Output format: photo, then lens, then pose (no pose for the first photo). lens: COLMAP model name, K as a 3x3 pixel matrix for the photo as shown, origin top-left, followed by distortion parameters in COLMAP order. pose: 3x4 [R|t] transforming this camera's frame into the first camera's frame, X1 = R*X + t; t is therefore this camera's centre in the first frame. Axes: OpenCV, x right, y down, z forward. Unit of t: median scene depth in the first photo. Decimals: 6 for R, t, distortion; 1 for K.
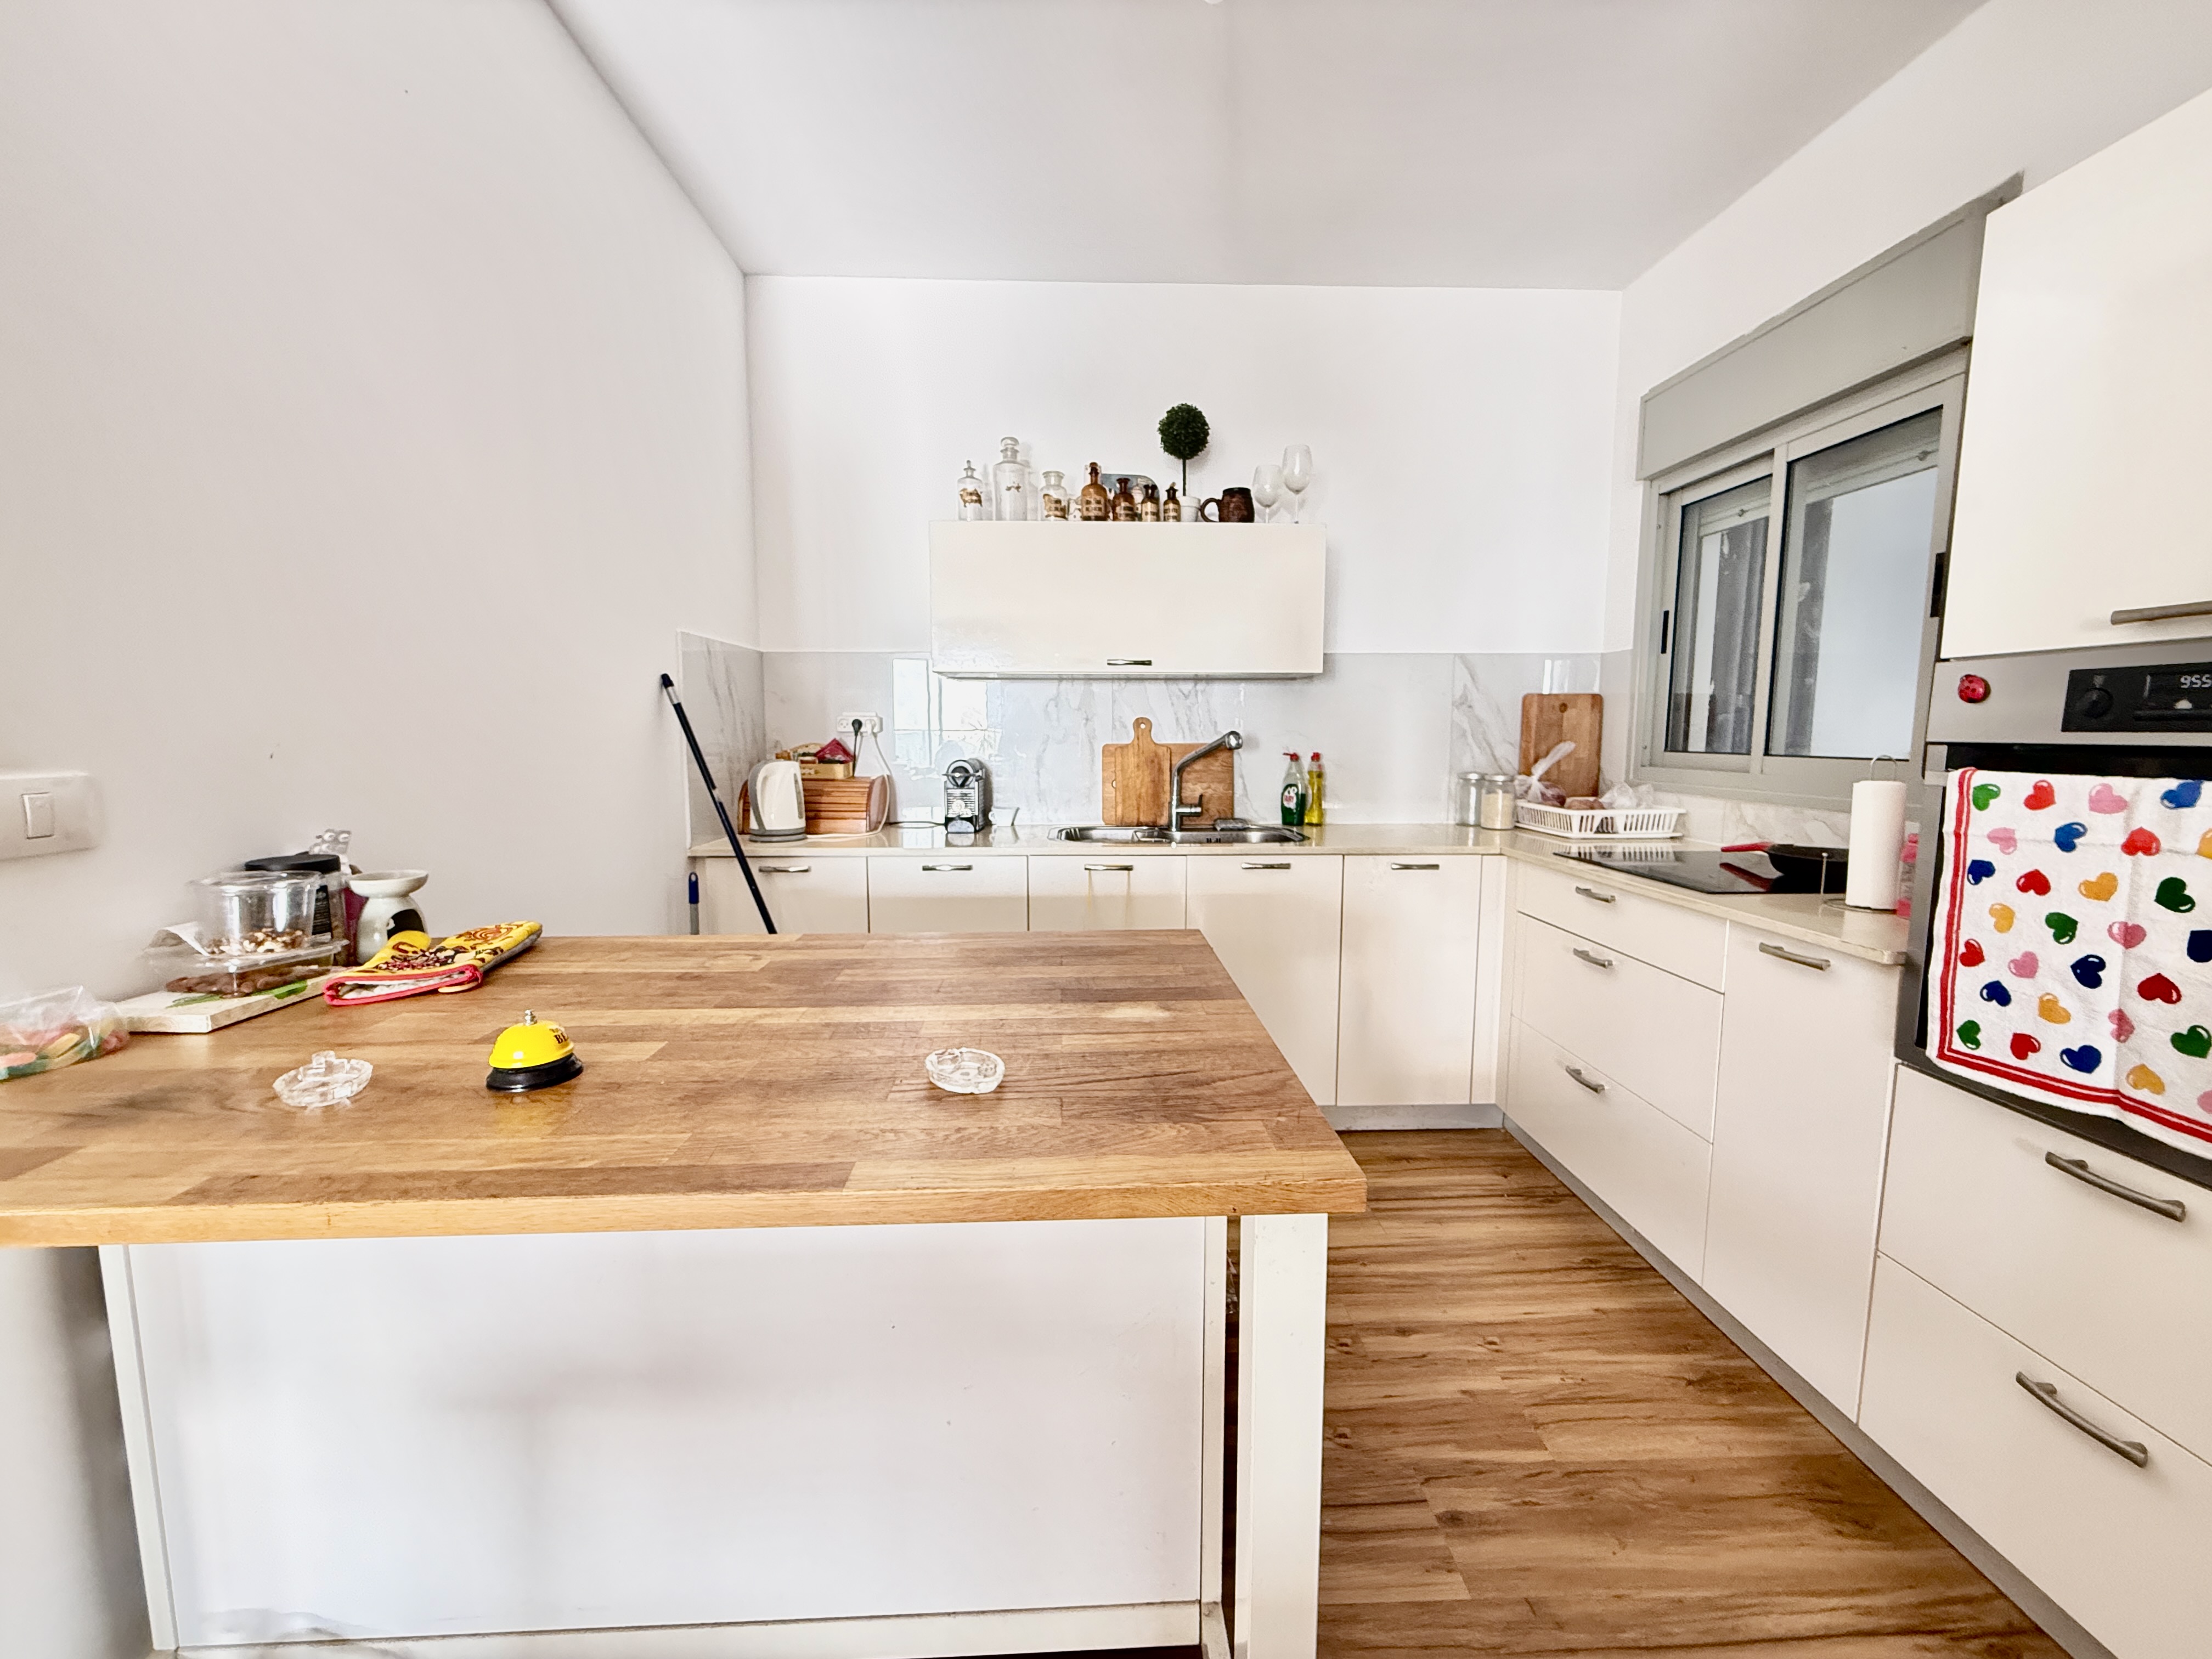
lens RADIAL K [[889.9, 0, 1111.6], [0, 889.9, 840.1], [0, 0, 1]] dist [0.000733, 0.000406]
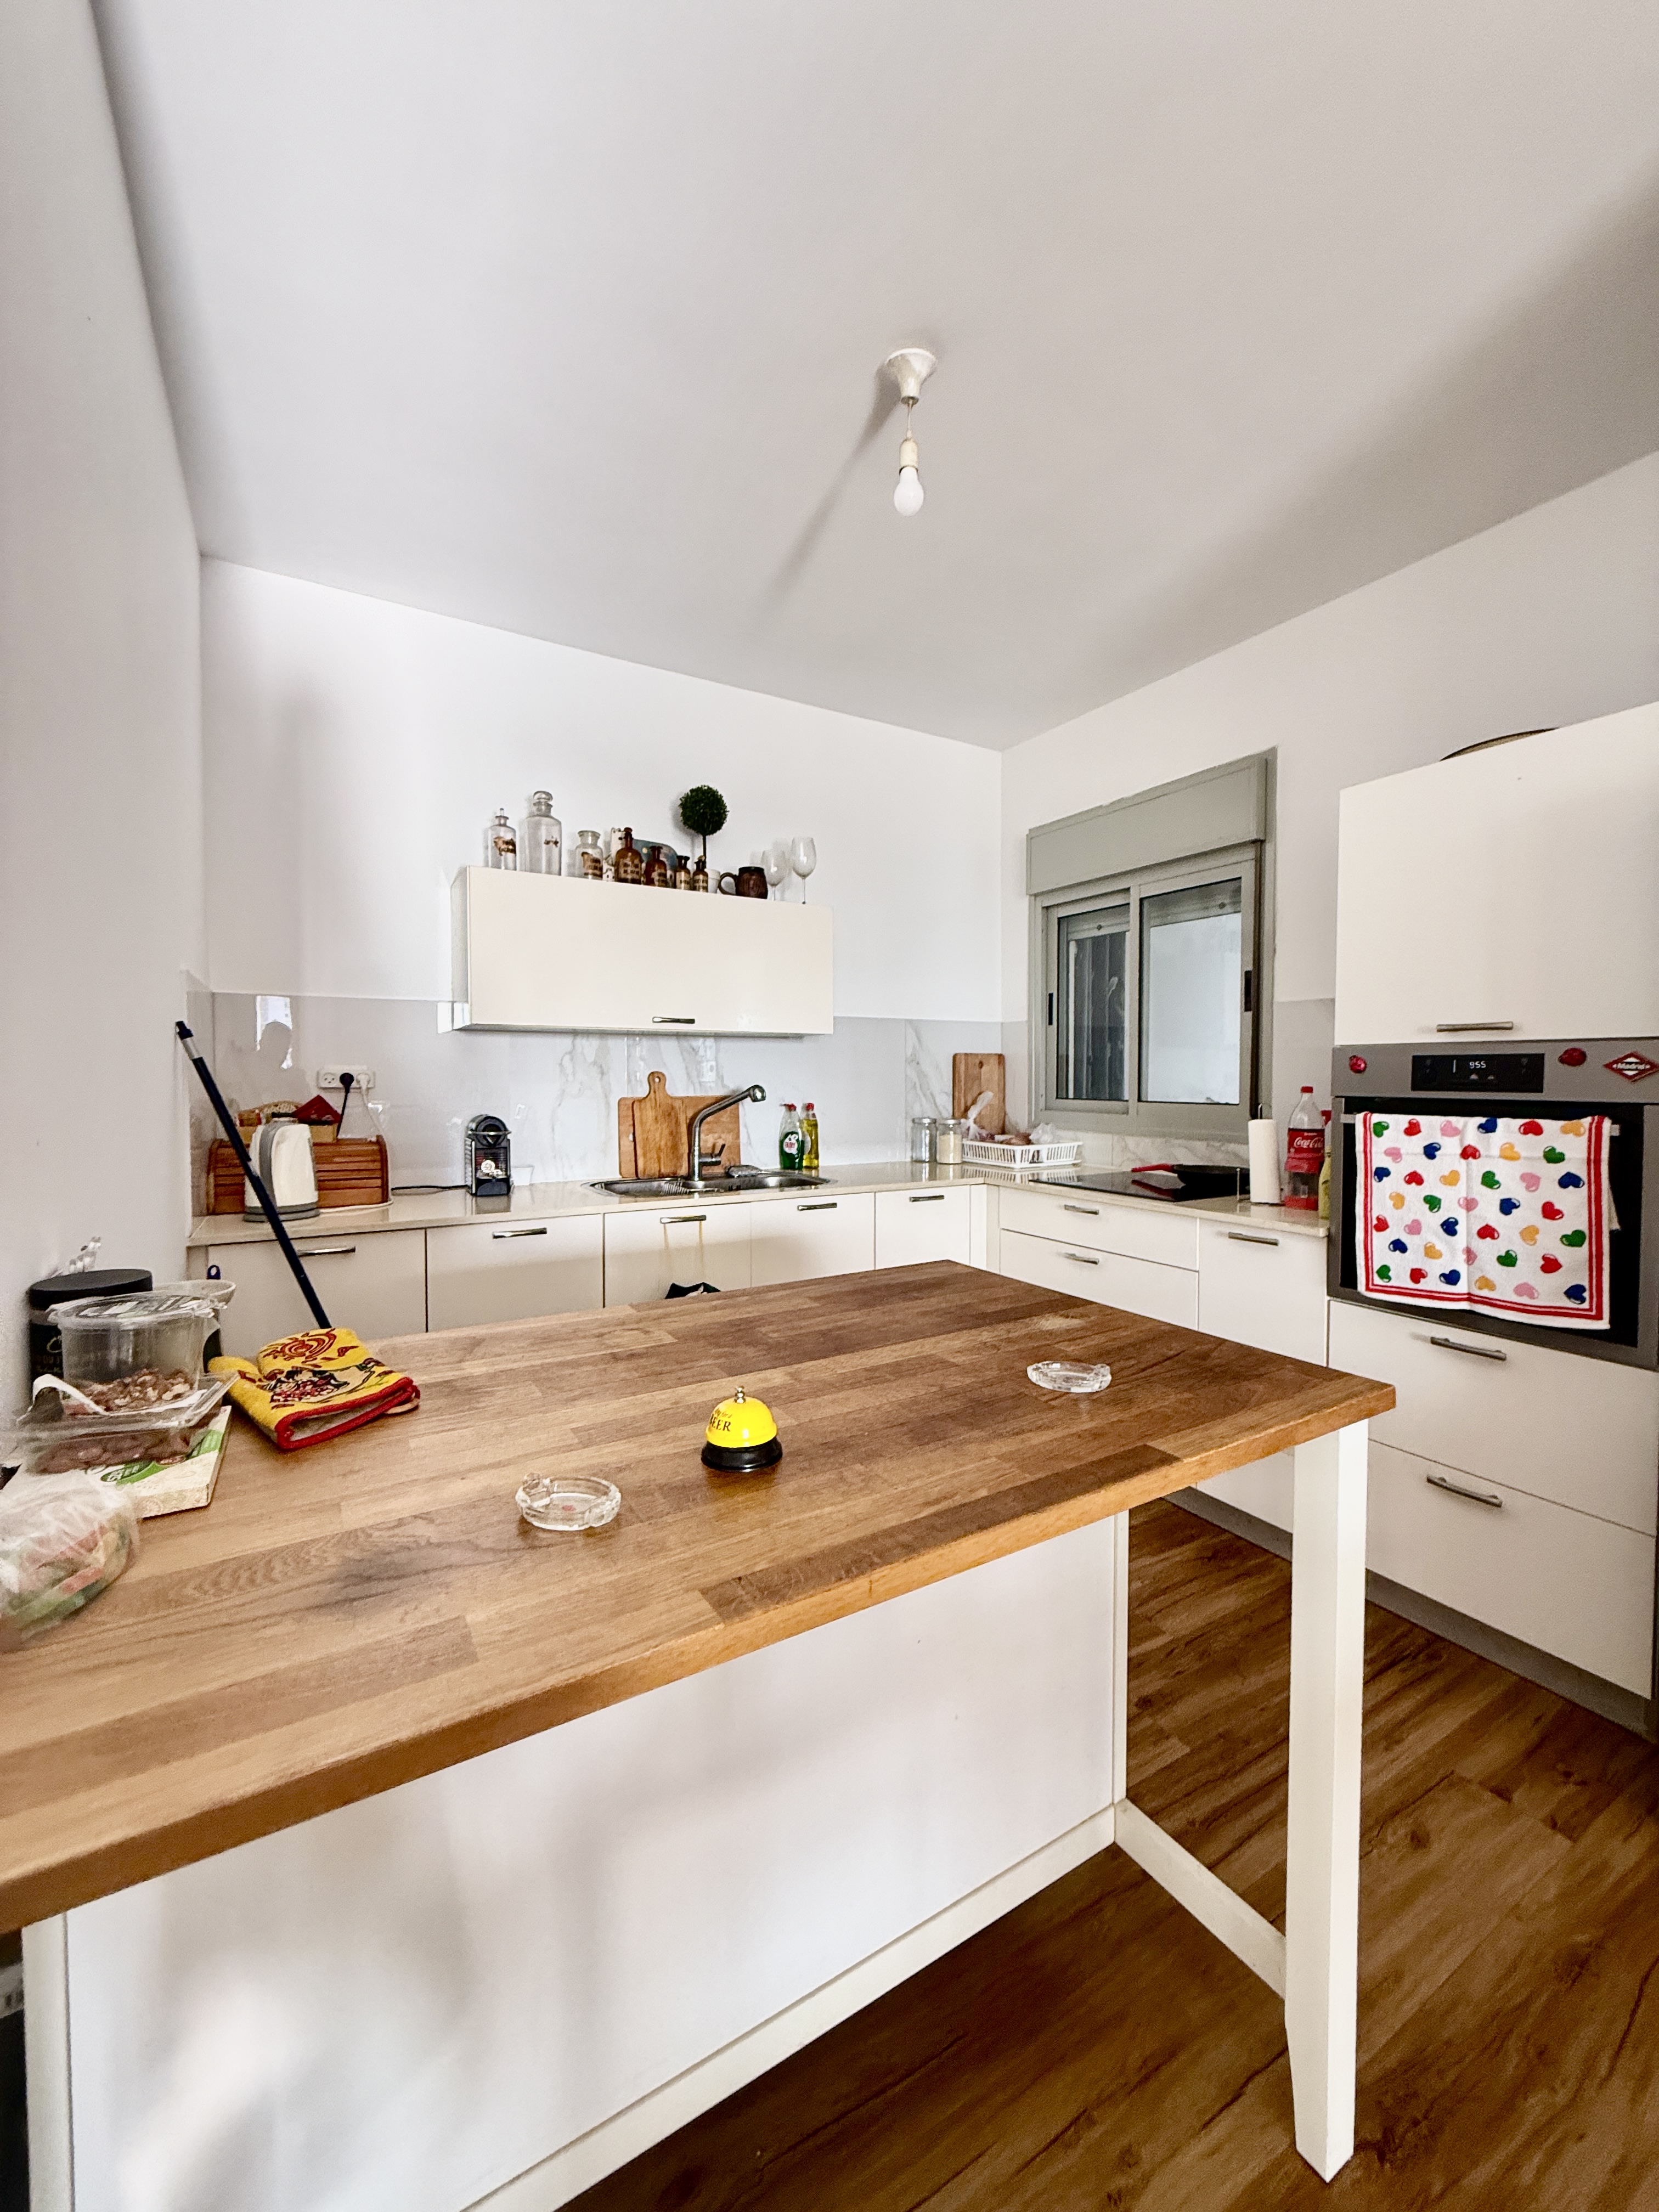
lens RADIAL K [[889.9, 0, 827.2], [0, 889.9, 1113.2], [0, 0, 1]] dist [0.000733, 0.000406]
pose [[0.874906, -0.021164, 0.483830, -0.350782], [0.059481, 0.996177, -0.063983, -0.015659], [-0.480626, 0.084758, 0.872820, 0.017111]]
